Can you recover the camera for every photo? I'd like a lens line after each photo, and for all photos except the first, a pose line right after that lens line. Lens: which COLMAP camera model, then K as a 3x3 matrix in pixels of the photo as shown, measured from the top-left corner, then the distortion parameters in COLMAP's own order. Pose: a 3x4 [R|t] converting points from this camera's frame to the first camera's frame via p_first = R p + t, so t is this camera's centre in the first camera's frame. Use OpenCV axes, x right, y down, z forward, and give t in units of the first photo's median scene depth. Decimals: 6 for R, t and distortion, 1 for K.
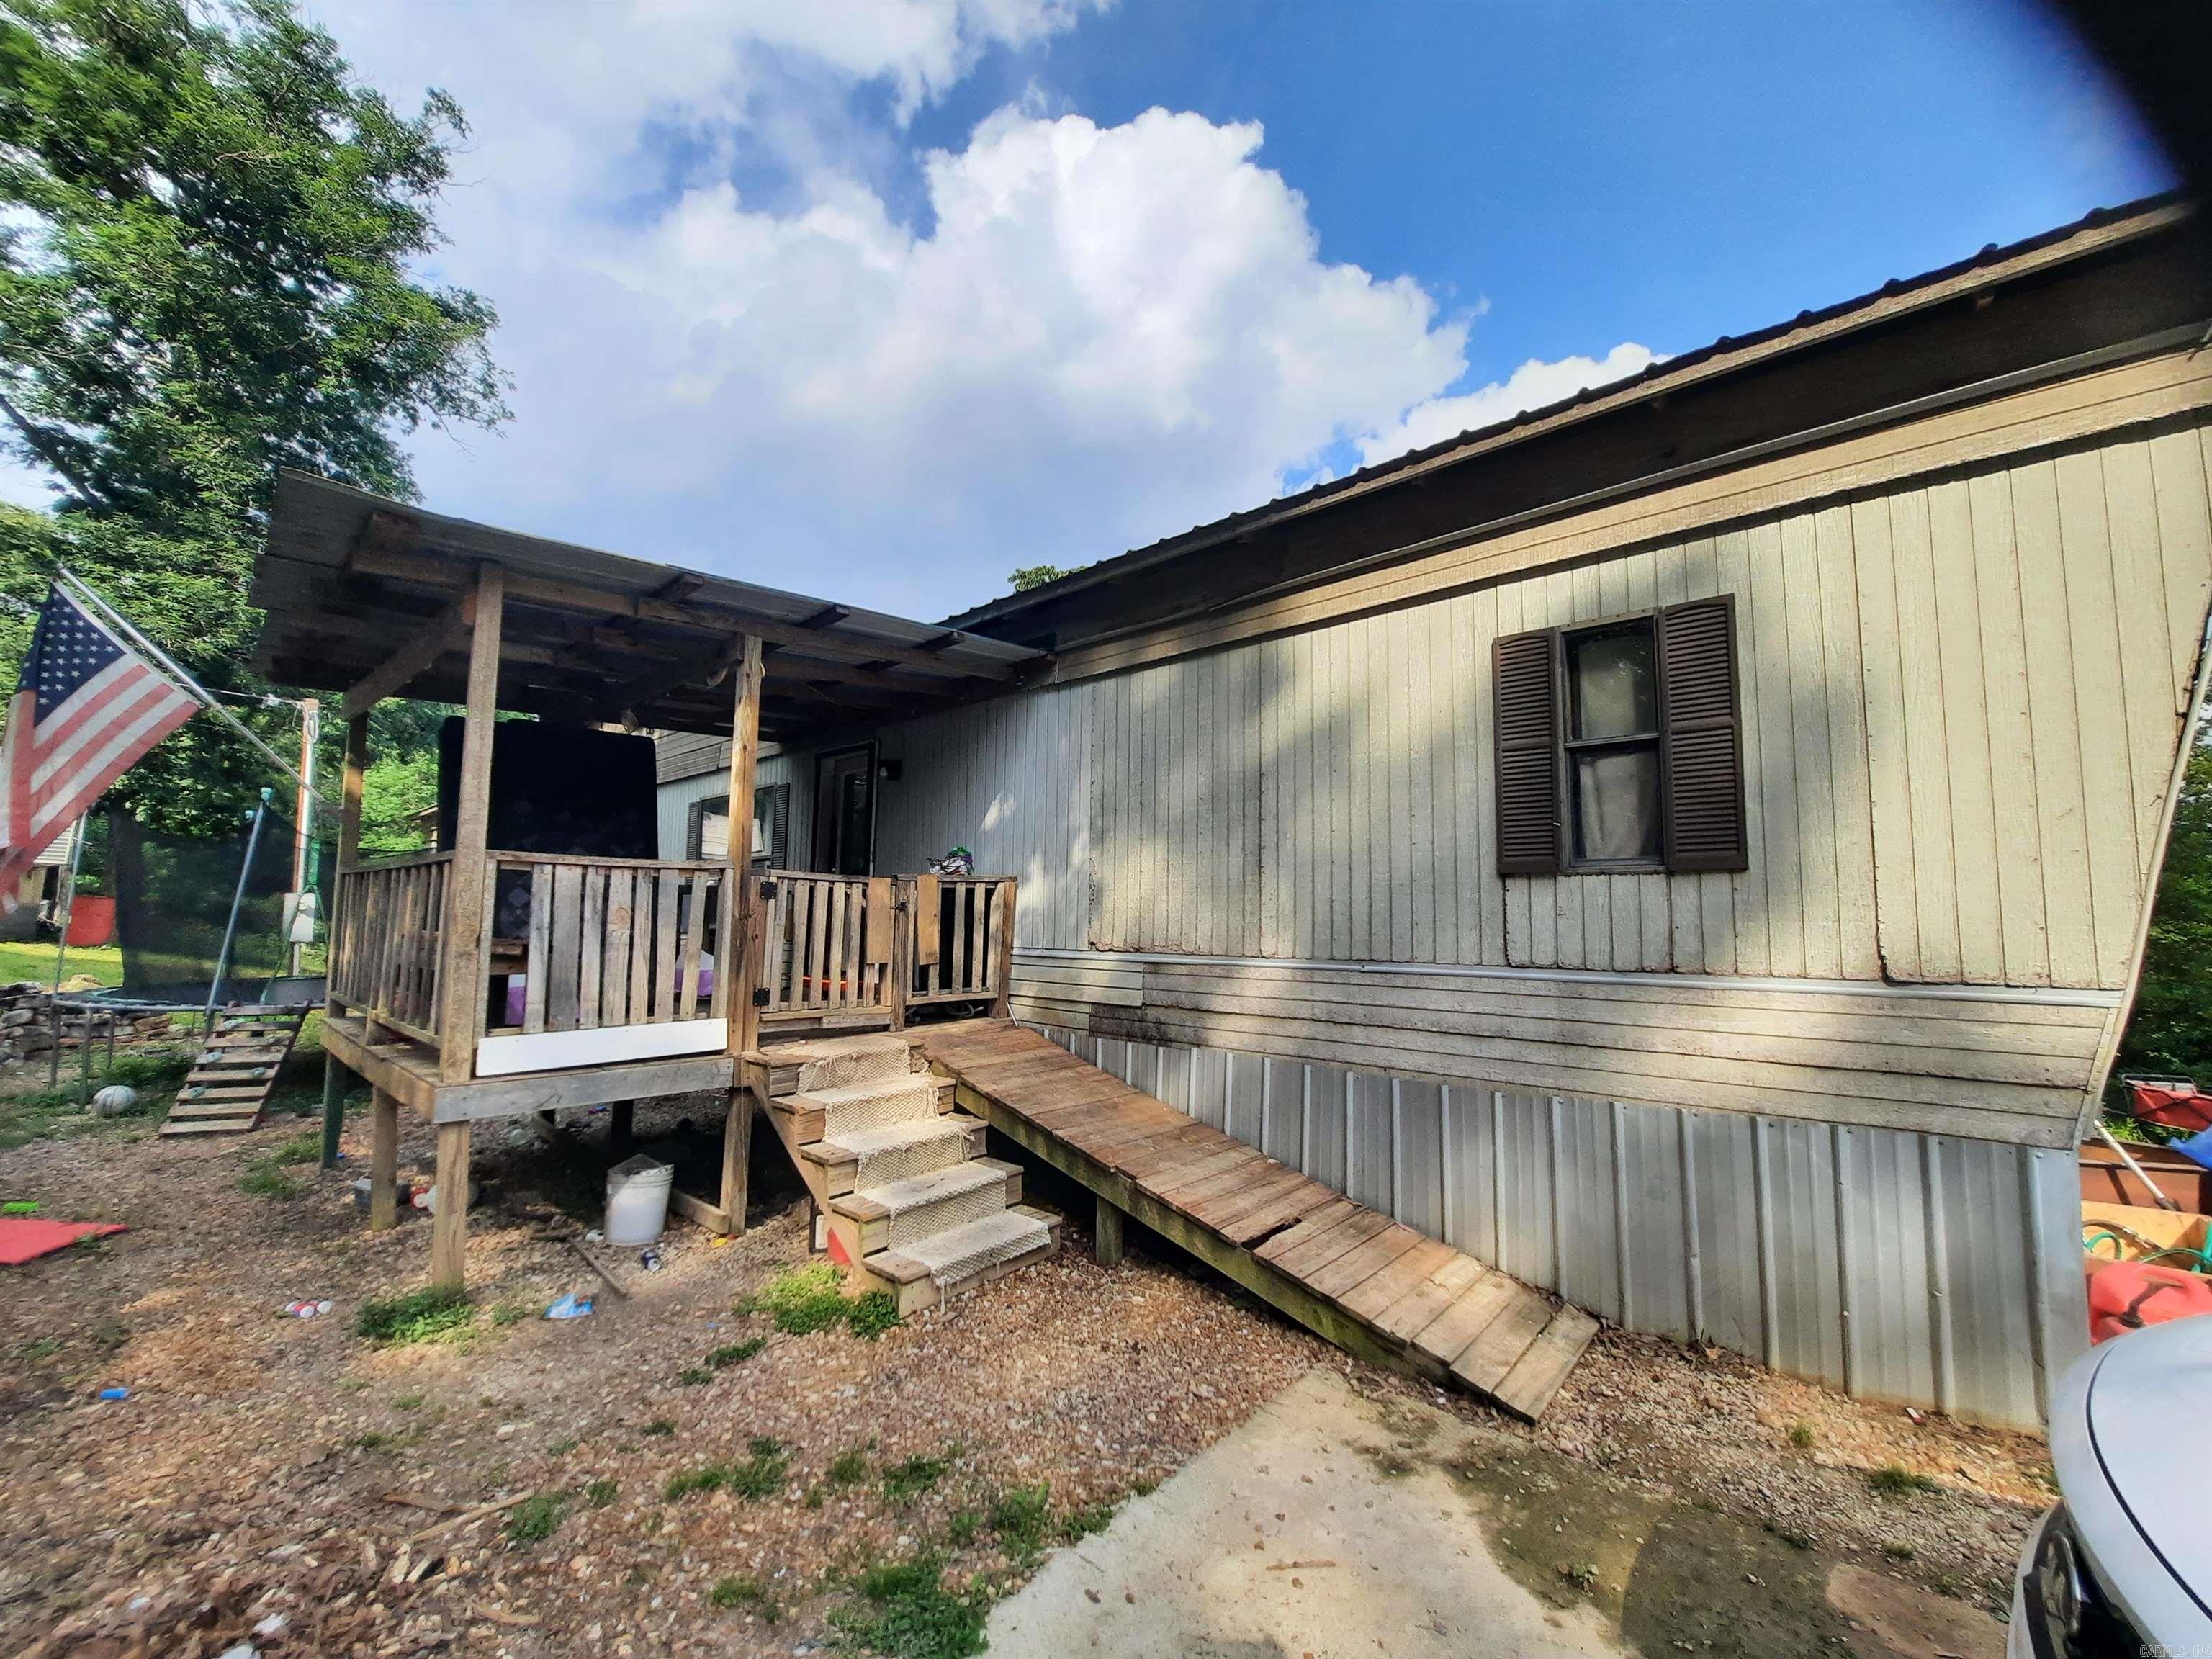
lens RADIAL K [[881.7, 0, 1083.4], [0, 881.7, 841.0], [0, 0, 1]] dist [-0.019452, 0.001076]
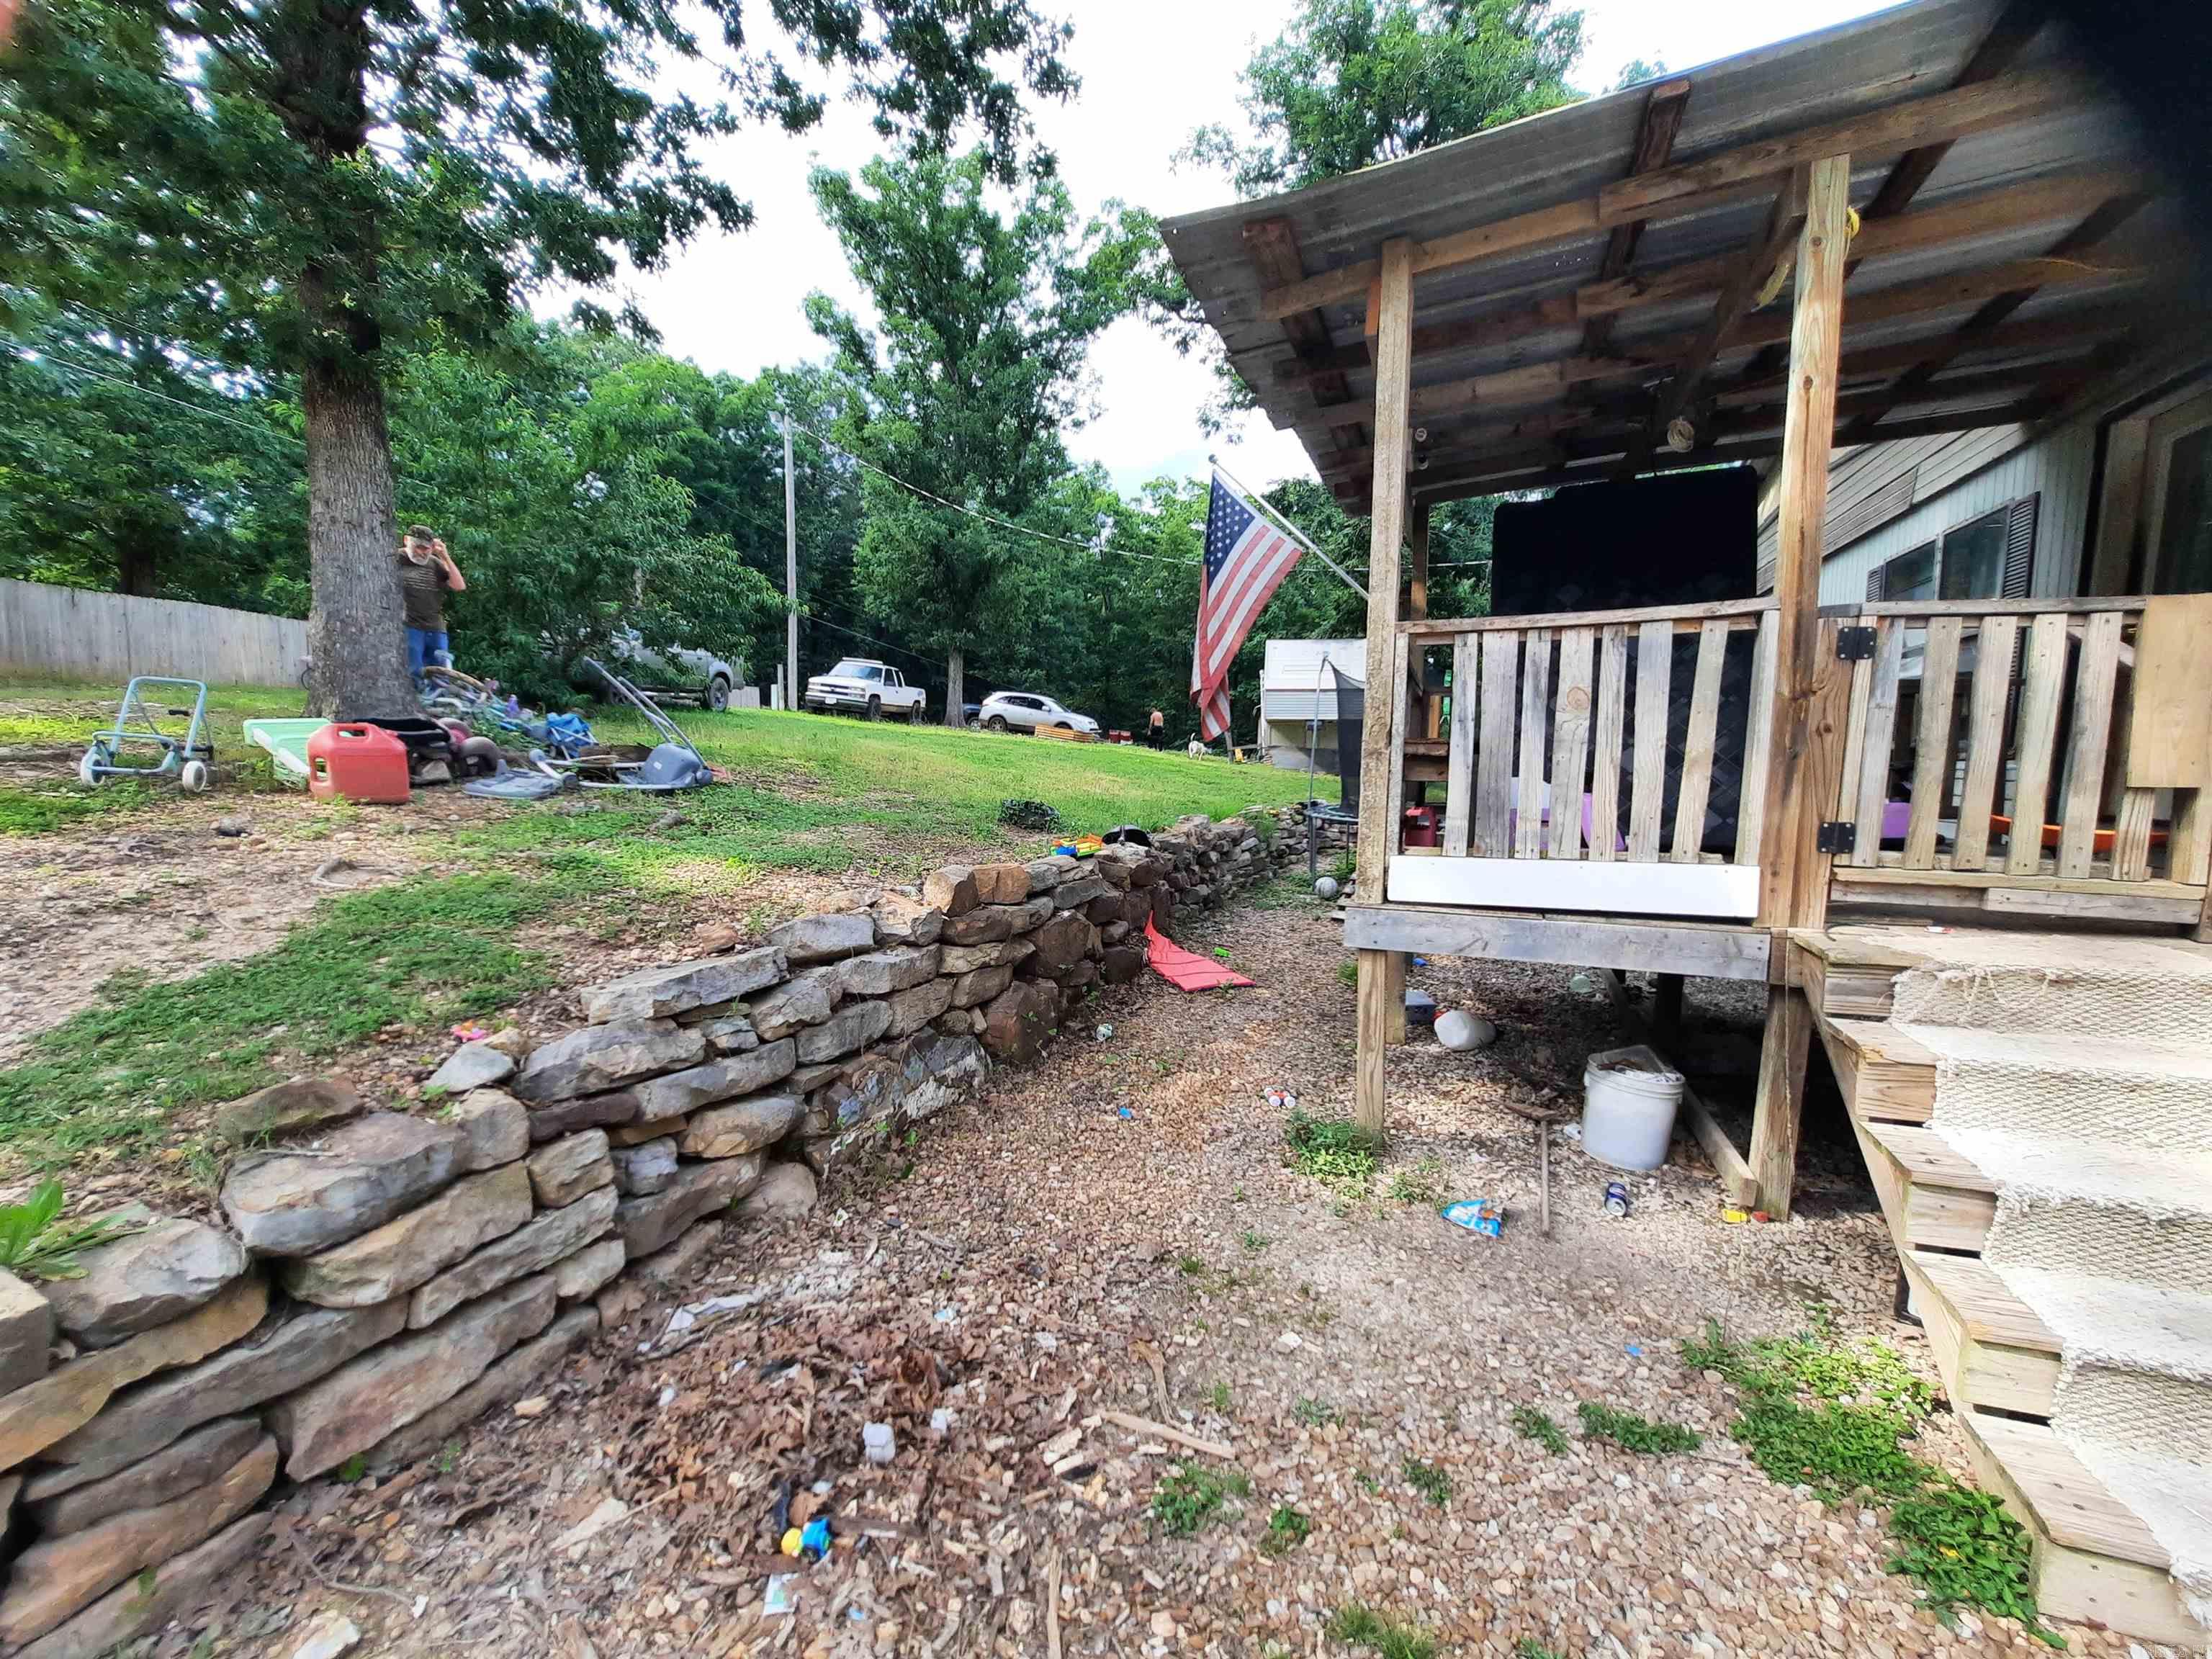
lens RADIAL K [[881.7, 0, 1094.0], [0, 881.7, 844.1], [0, 0, 1]] dist [-0.019452, 0.001076]
pose [[0.351645, 0.083305, -0.932420, -0.018043], [0.085068, 0.989068, 0.120447, 0.085101], [0.932260, -0.121673, 0.340714, 0.421392]]
